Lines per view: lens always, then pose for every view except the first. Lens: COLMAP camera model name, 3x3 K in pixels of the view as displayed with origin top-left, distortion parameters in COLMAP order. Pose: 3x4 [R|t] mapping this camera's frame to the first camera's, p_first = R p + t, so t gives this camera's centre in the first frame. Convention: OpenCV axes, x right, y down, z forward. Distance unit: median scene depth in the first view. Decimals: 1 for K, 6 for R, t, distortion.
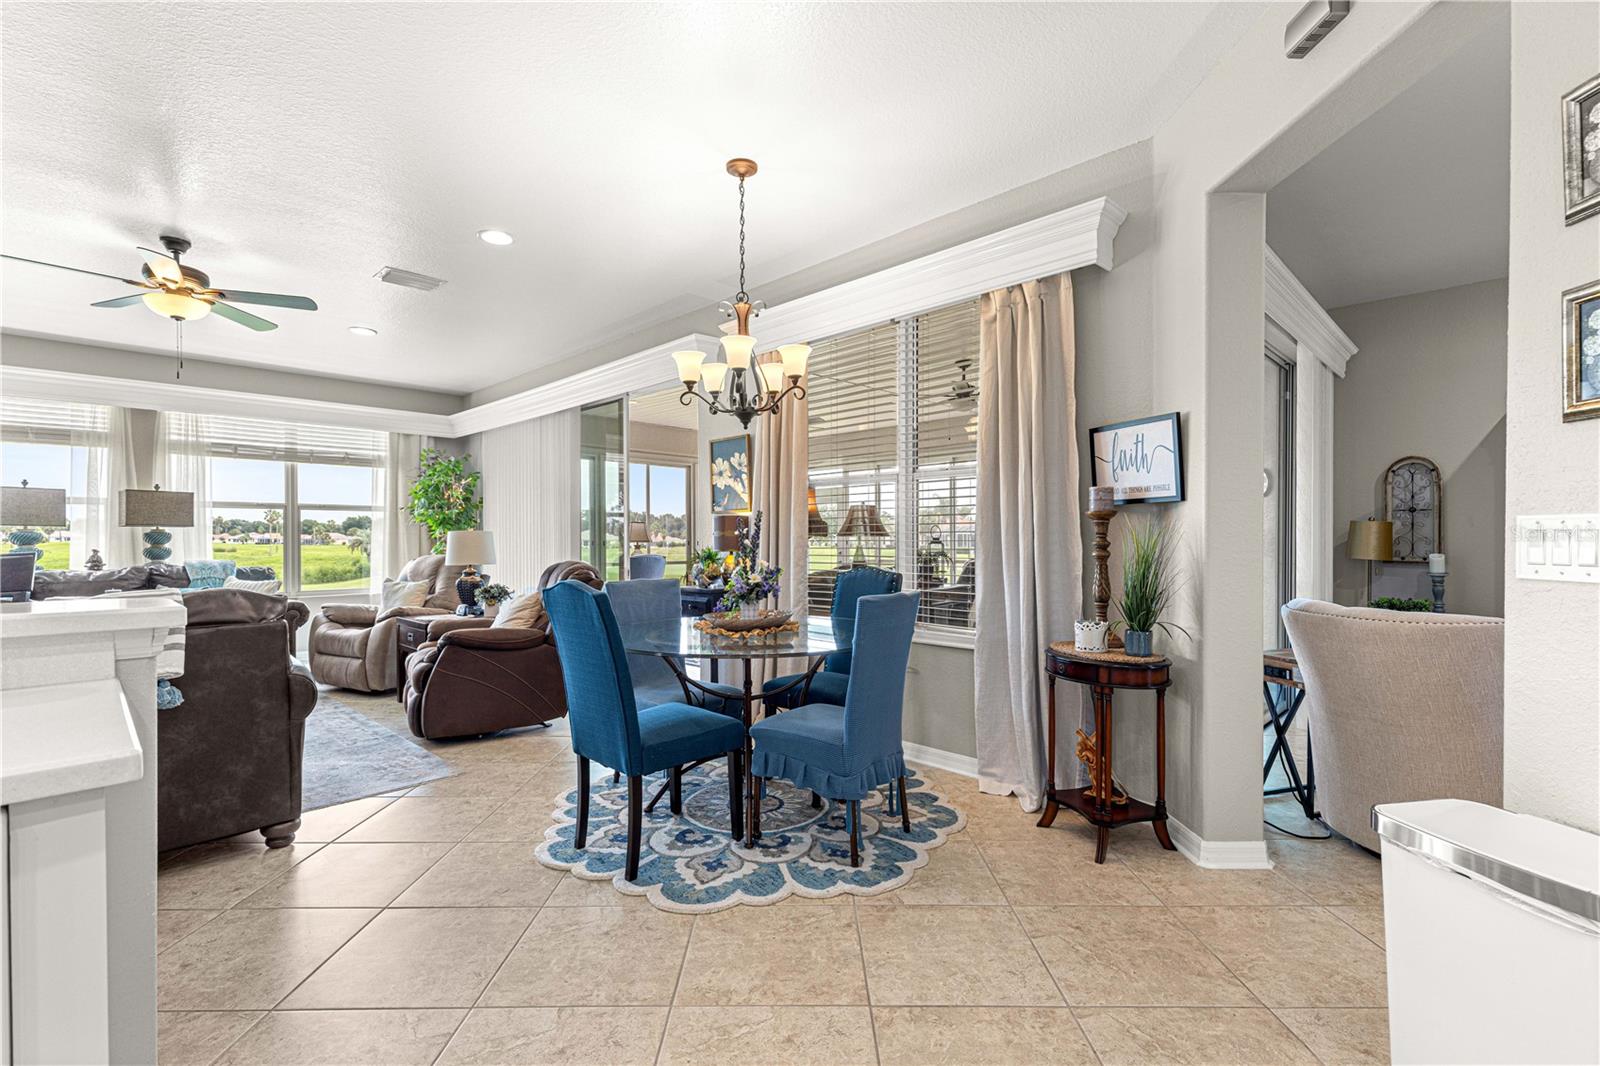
lens RADIAL K [[720.7, 0, 803.6], [0, 720.7, 544.4], [0, 0, 1]] dist [0.011764, -0.003910]
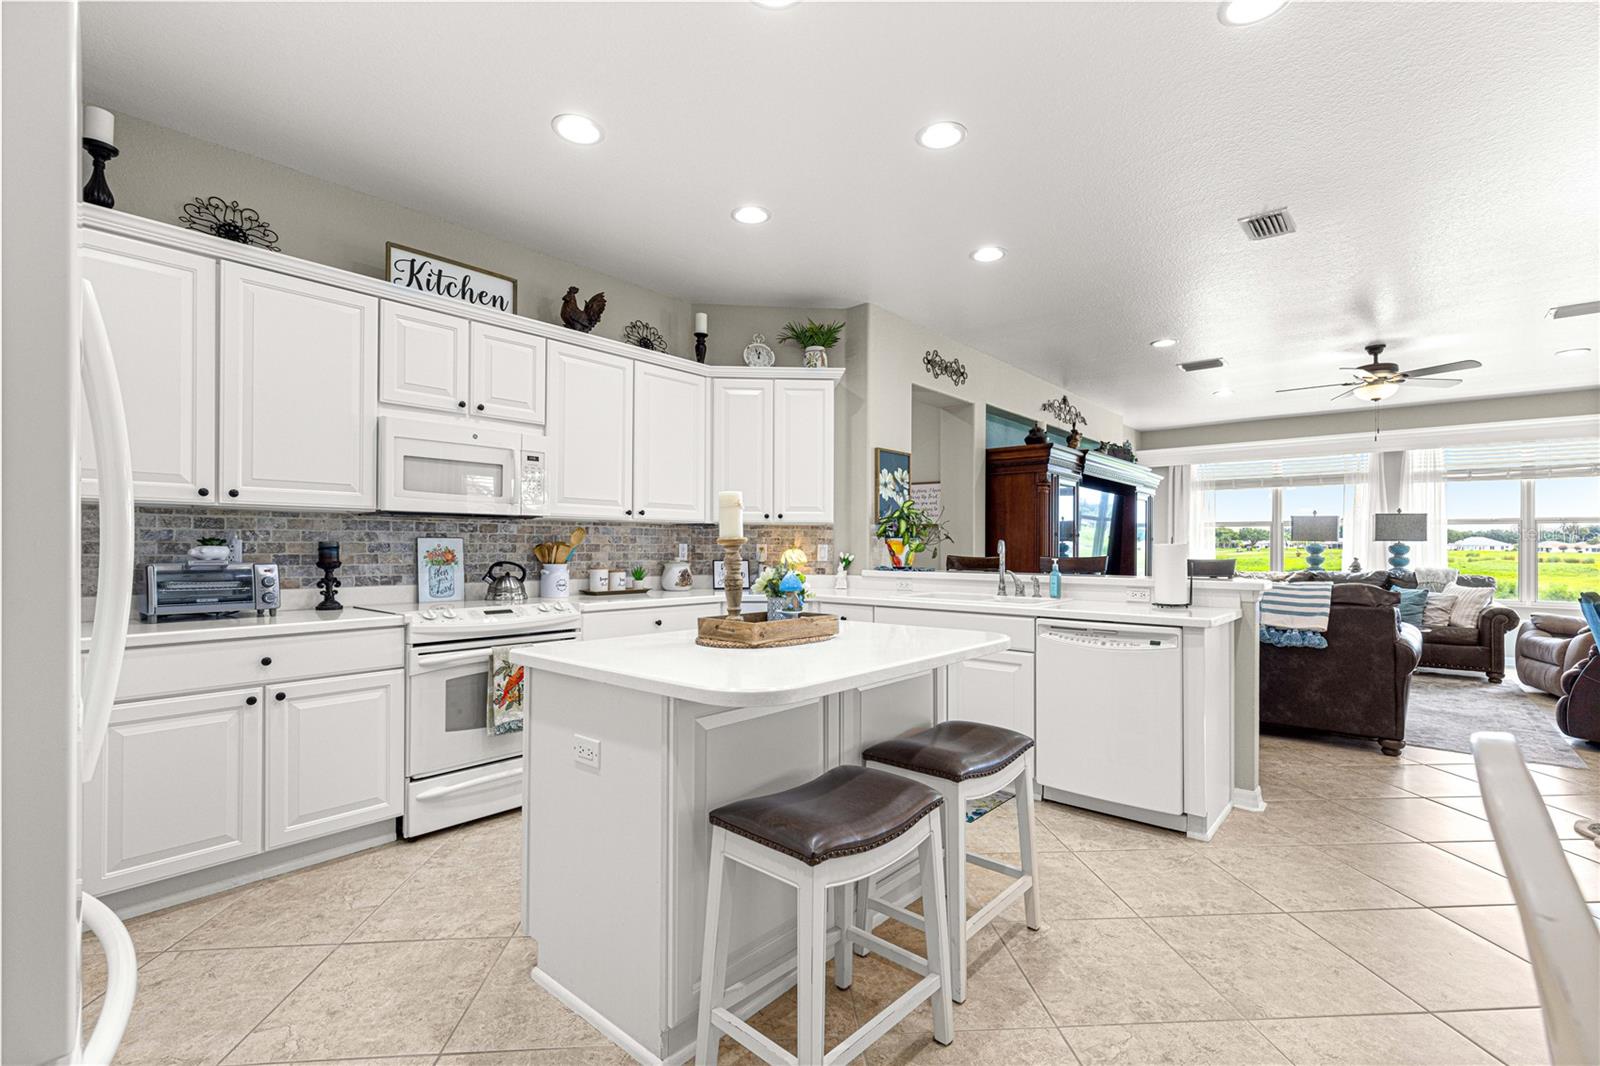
lens RADIAL K [[720.7, 0, 797.1], [0, 720.7, 544.1], [0, 0, 1]] dist [0.011764, -0.003910]
pose [[0.067792, 0.001309, -0.997699, 0.364260], [-0.013301, 0.999911, 0.000408, -0.005799], [0.997611, 0.013242, 0.067803, -0.180233]]
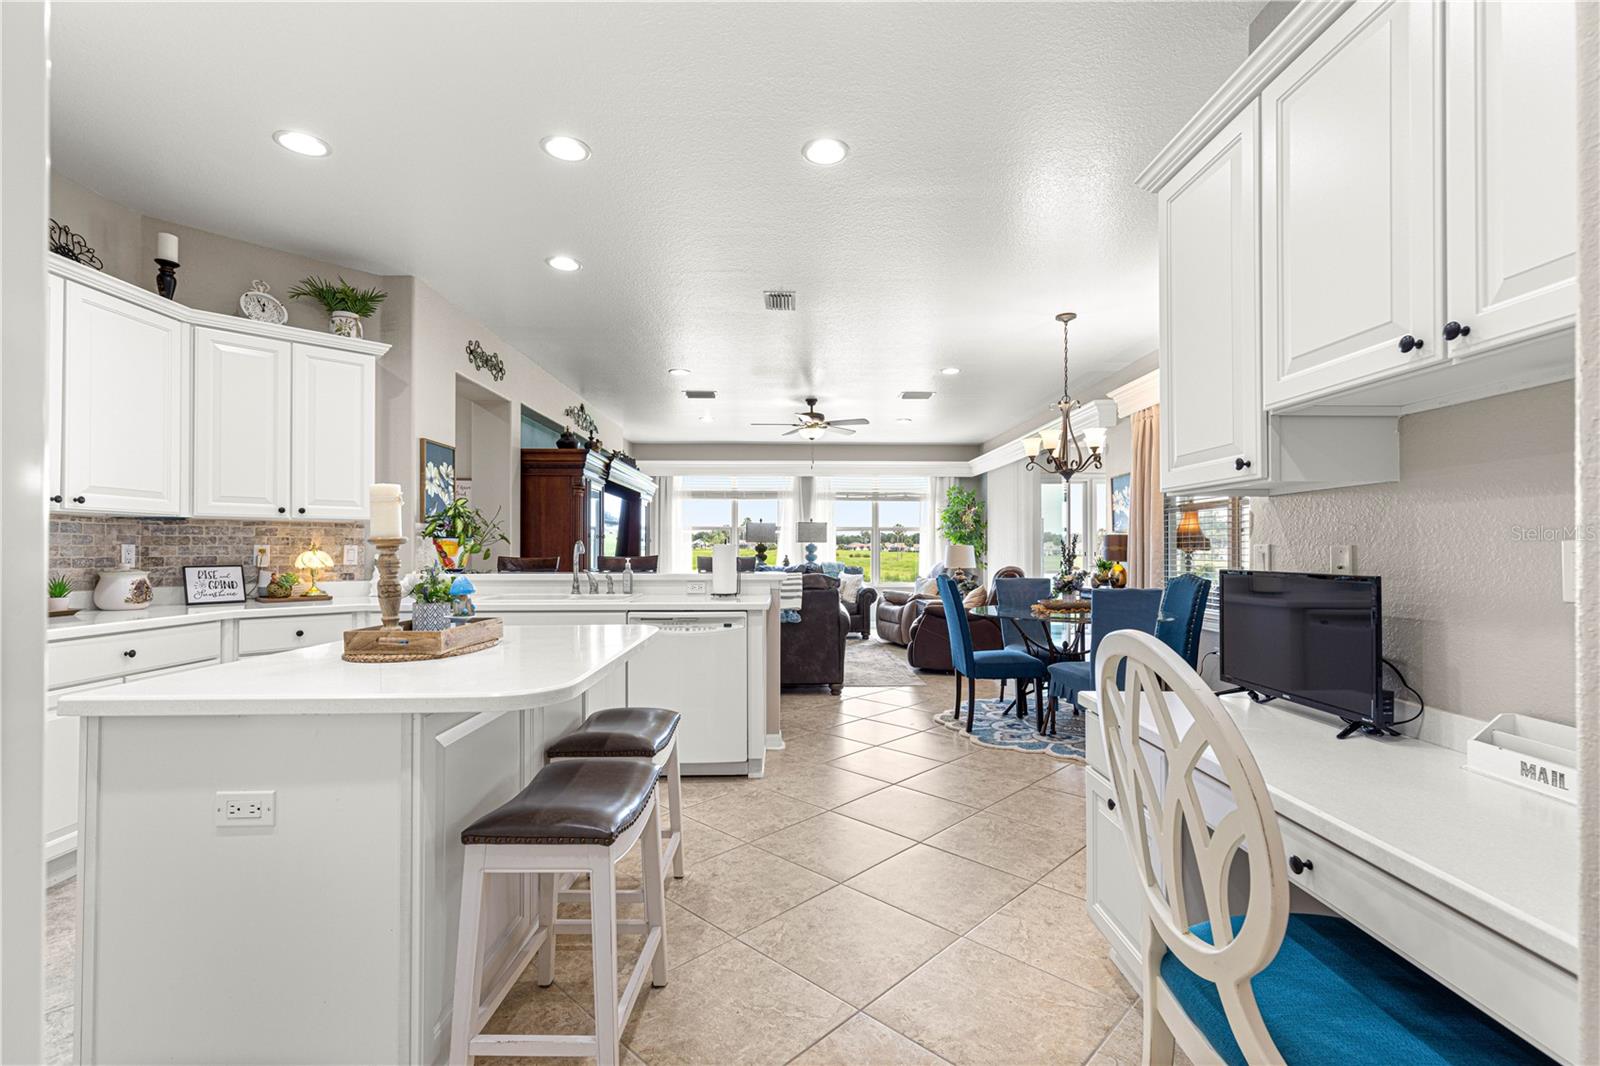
lens RADIAL K [[720.7, 0, 807.3], [0, 720.7, 543.0], [0, 0, 1]] dist [0.011764, -0.003910]
pose [[0.722355, -0.001368, -0.691521, 0.351733], [-0.009030, 0.999894, -0.011410, -0.003403], [0.691464, 0.014486, 0.722266, -0.307086]]
